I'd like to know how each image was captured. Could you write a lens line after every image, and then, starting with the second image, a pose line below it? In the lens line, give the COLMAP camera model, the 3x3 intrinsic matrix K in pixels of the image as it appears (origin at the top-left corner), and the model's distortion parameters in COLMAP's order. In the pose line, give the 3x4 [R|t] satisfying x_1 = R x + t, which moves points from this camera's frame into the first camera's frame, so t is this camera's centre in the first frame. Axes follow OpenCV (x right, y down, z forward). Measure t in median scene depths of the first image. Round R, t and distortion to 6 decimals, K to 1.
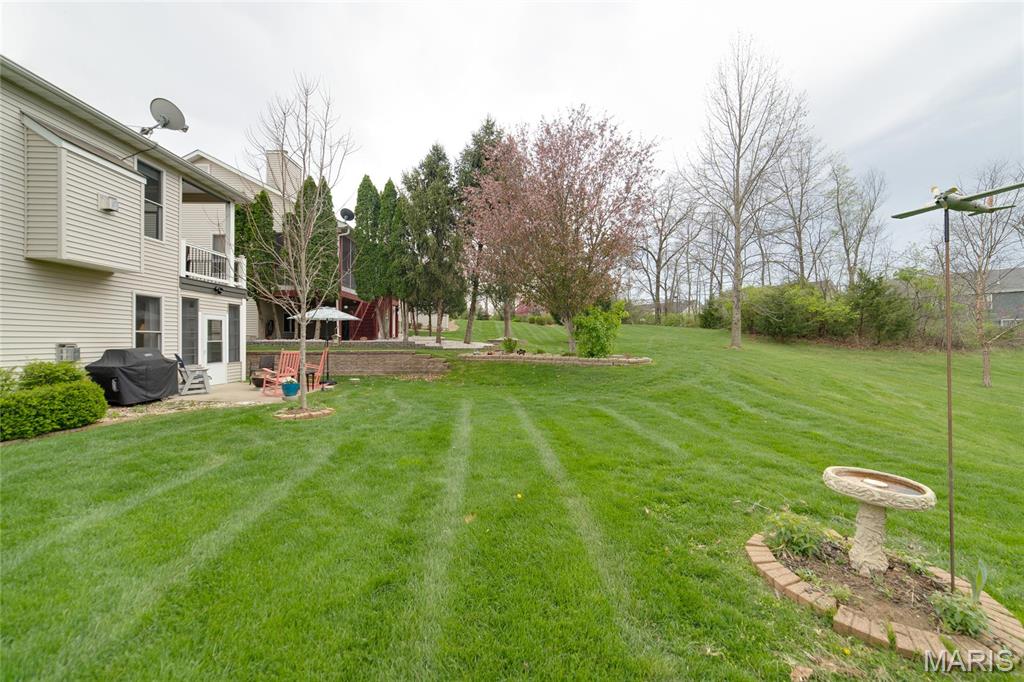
lens RADIAL K [[399.2, 0, 513.2], [0, 399.2, 338.0], [0, 0, 1]] dist [0.001679, 0.000226]
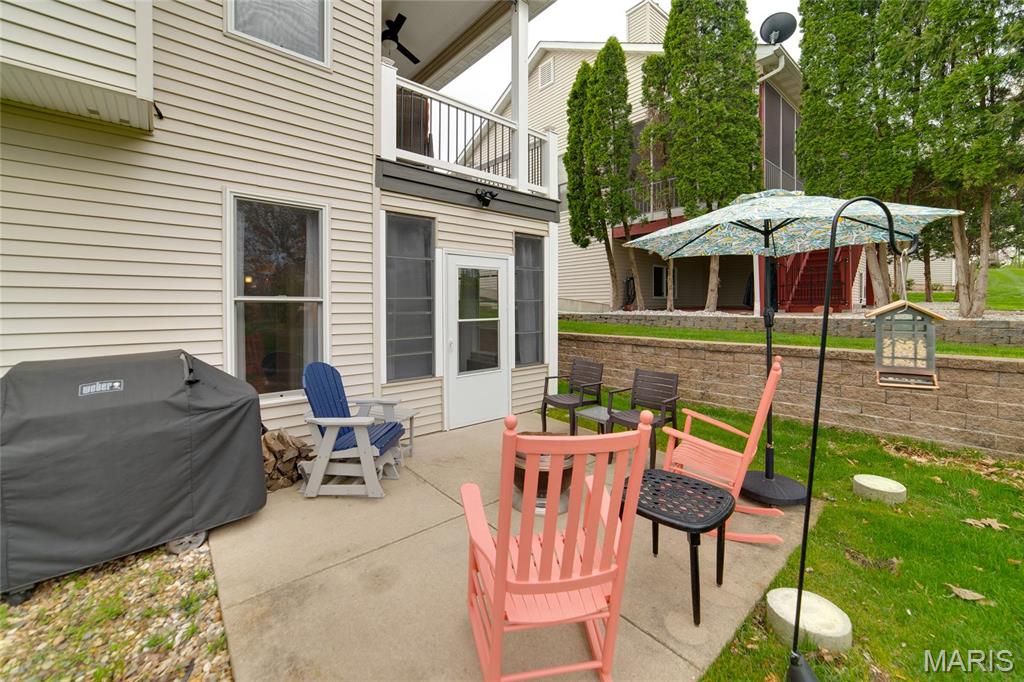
lens RADIAL K [[399.2, 0, 517.2], [0, 399.2, 303.5], [0, 0, 1]] dist [0.001679, 0.000226]
pose [[0.631688, -0.004167, -0.775212, -0.389866], [0.003772, 0.999990, -0.002302, -0.007569], [0.775214, -0.001470, 0.631698, 0.757229]]
